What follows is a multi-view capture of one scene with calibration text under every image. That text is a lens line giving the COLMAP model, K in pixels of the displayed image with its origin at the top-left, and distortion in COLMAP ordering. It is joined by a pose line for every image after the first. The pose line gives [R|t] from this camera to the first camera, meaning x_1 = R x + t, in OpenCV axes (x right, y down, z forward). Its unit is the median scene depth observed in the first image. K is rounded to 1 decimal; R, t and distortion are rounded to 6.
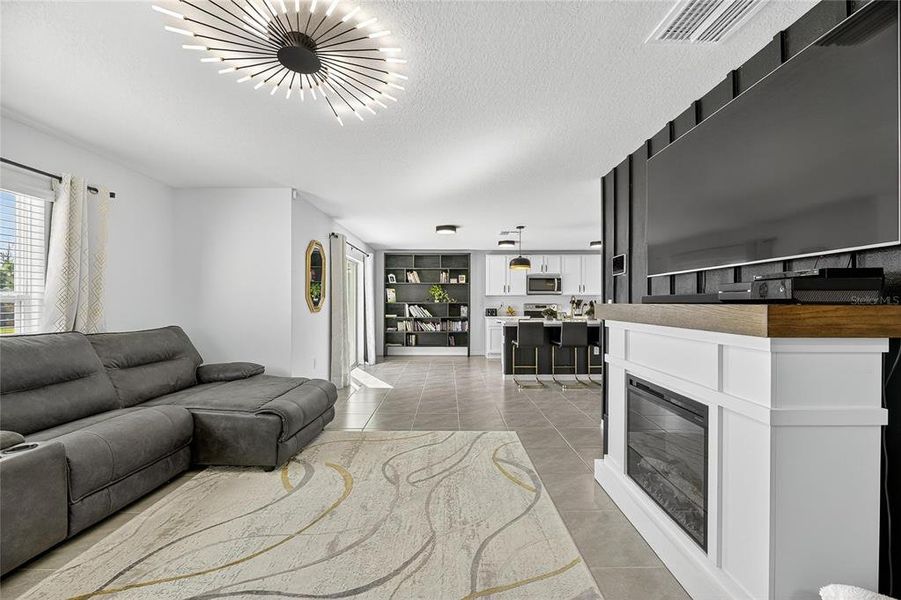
lens RADIAL K [[362.5, 0, 451.3], [0, 362.5, 305.0], [0, 0, 1]] dist [-0.003267, -0.000976]
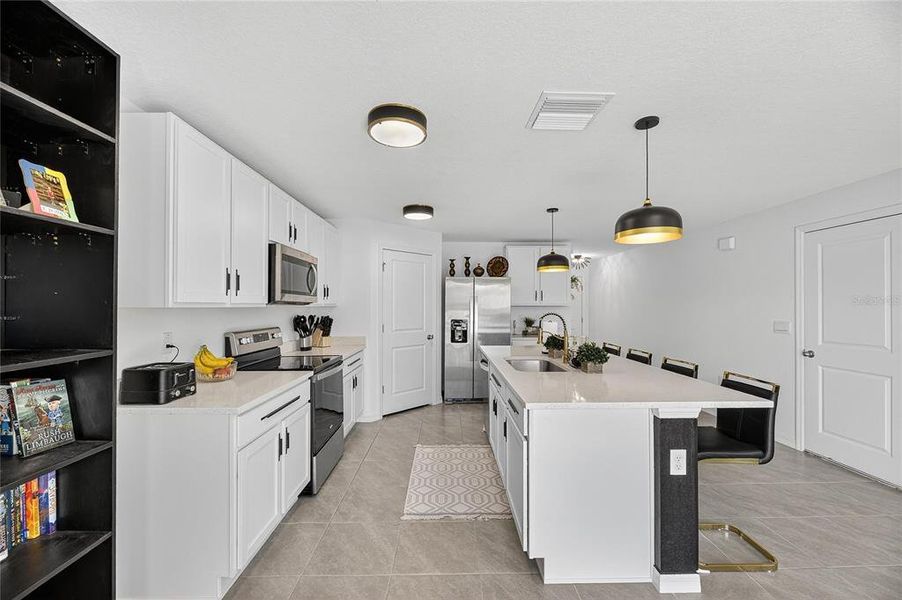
lens RADIAL K [[365.3, 0, 449.6], [0, 365.3, 304.1], [0, 0, 1]] dist [-0.002477, -0.000373]
pose [[-0.001492, 0.005649, 0.999983, -0.116155], [0.004809, 0.999973, -0.005641, -0.026217], [-0.999987, 0.004801, -0.001519, 0.844489]]
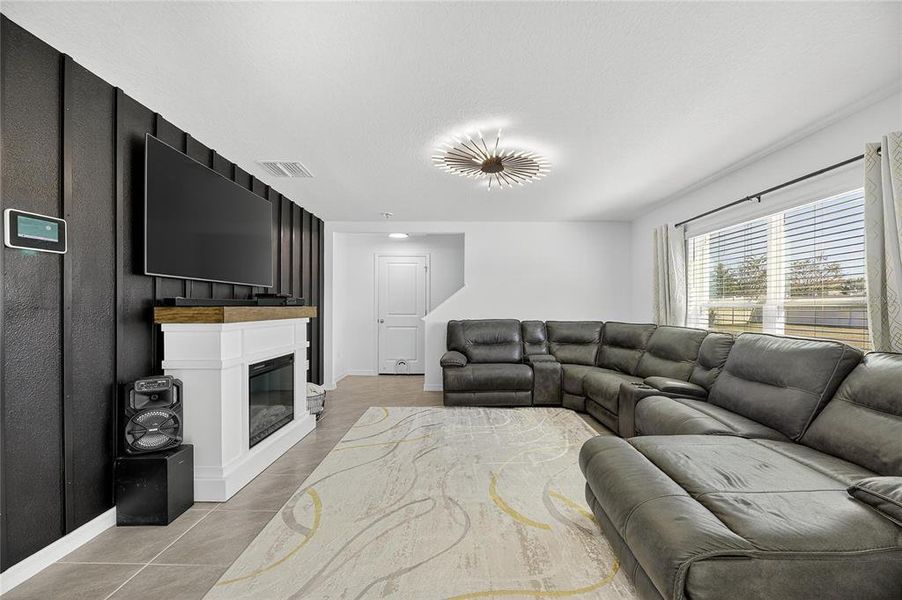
lens RADIAL K [[360.8, 0, 455.9], [0, 360.8, 306.9], [0, 0, 1]] dist [-0.001399, -0.000410]
pose [[-0.999923, -0.001933, 0.012226, -0.055588], [-0.001866, 0.999984, 0.005431, -0.002754], [-0.012237, 0.005407, -0.999911, 0.575110]]
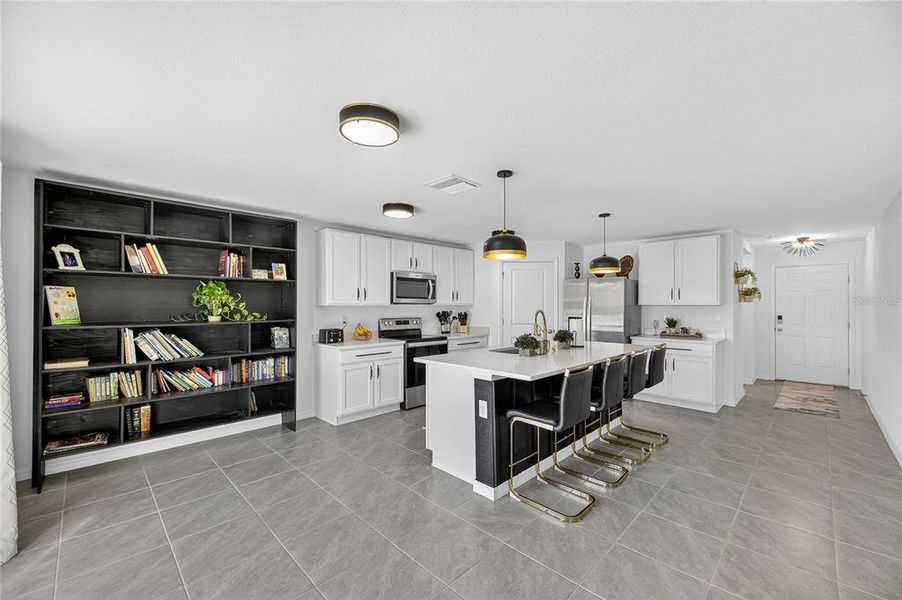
lens RADIAL K [[362.9, 0, 451.8], [0, 362.9, 305.0], [0, 0, 1]] dist [-0.003267, -0.000976]
pose [[0.713632, 0.000642, 0.700520, -0.145310], [0.002959, 0.999988, -0.003931, -0.024618], [-0.700514, 0.004878, 0.713622, 0.496898]]
